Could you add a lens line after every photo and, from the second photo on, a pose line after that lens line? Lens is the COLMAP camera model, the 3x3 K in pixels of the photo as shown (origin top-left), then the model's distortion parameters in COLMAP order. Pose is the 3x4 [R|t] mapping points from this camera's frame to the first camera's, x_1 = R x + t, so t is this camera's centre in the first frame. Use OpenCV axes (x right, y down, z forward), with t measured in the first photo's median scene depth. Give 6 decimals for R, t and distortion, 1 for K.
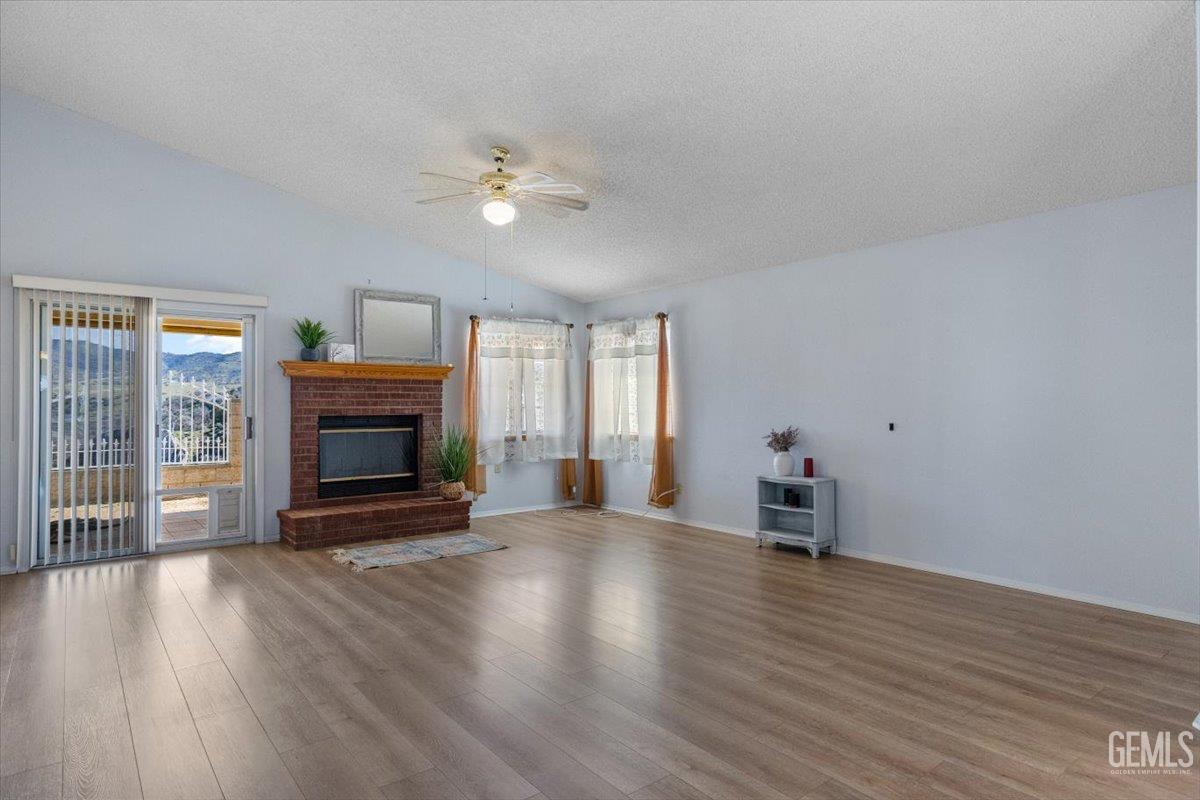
lens RADIAL K [[677.8, 0, 609.4], [0, 677.8, 401.9], [0, 0, 1]] dist [0.005519, 0.000573]
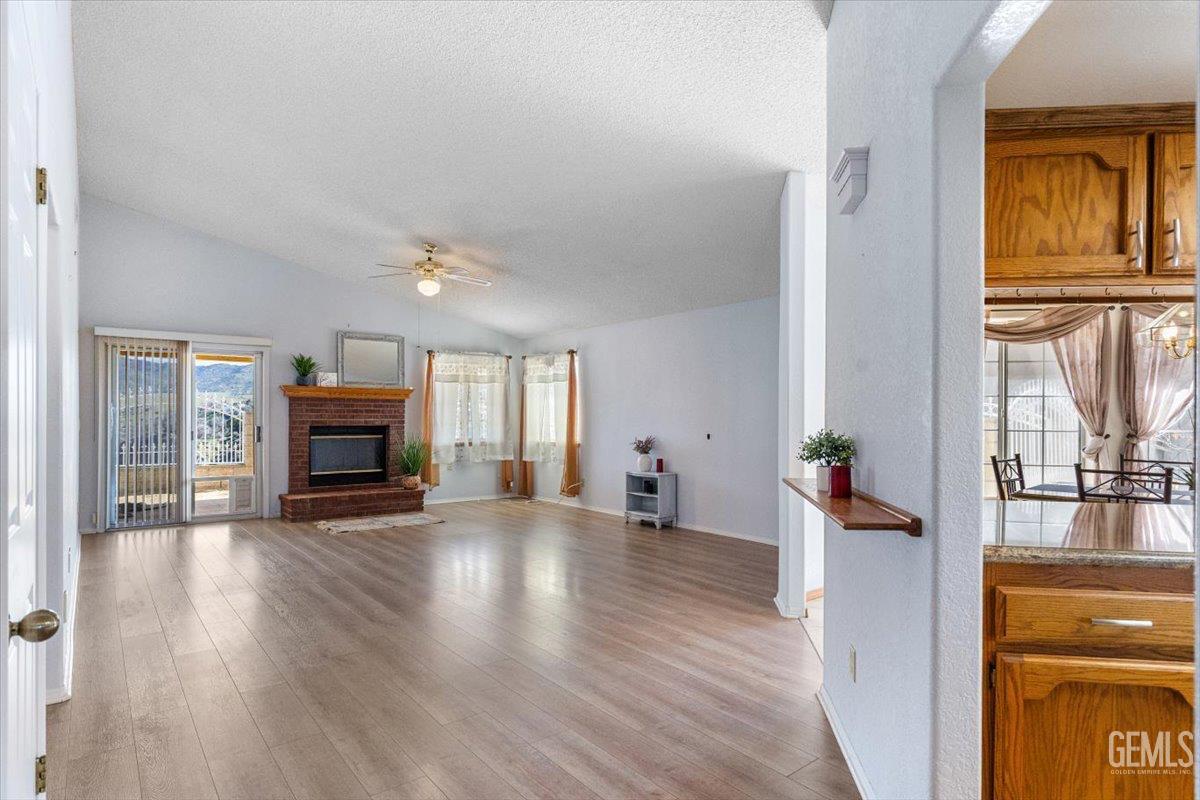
lens RADIAL K [[629.6, 0, 600.8], [0, 629.6, 420.7], [0, 0, 1]] dist [0.000925, 0.000473]
pose [[0.999964, 0.007387, 0.004109, 0.147046], [-0.007429, 0.999920, 0.010209, -0.006667], [-0.004033, -0.010240, 0.999939, -0.259541]]
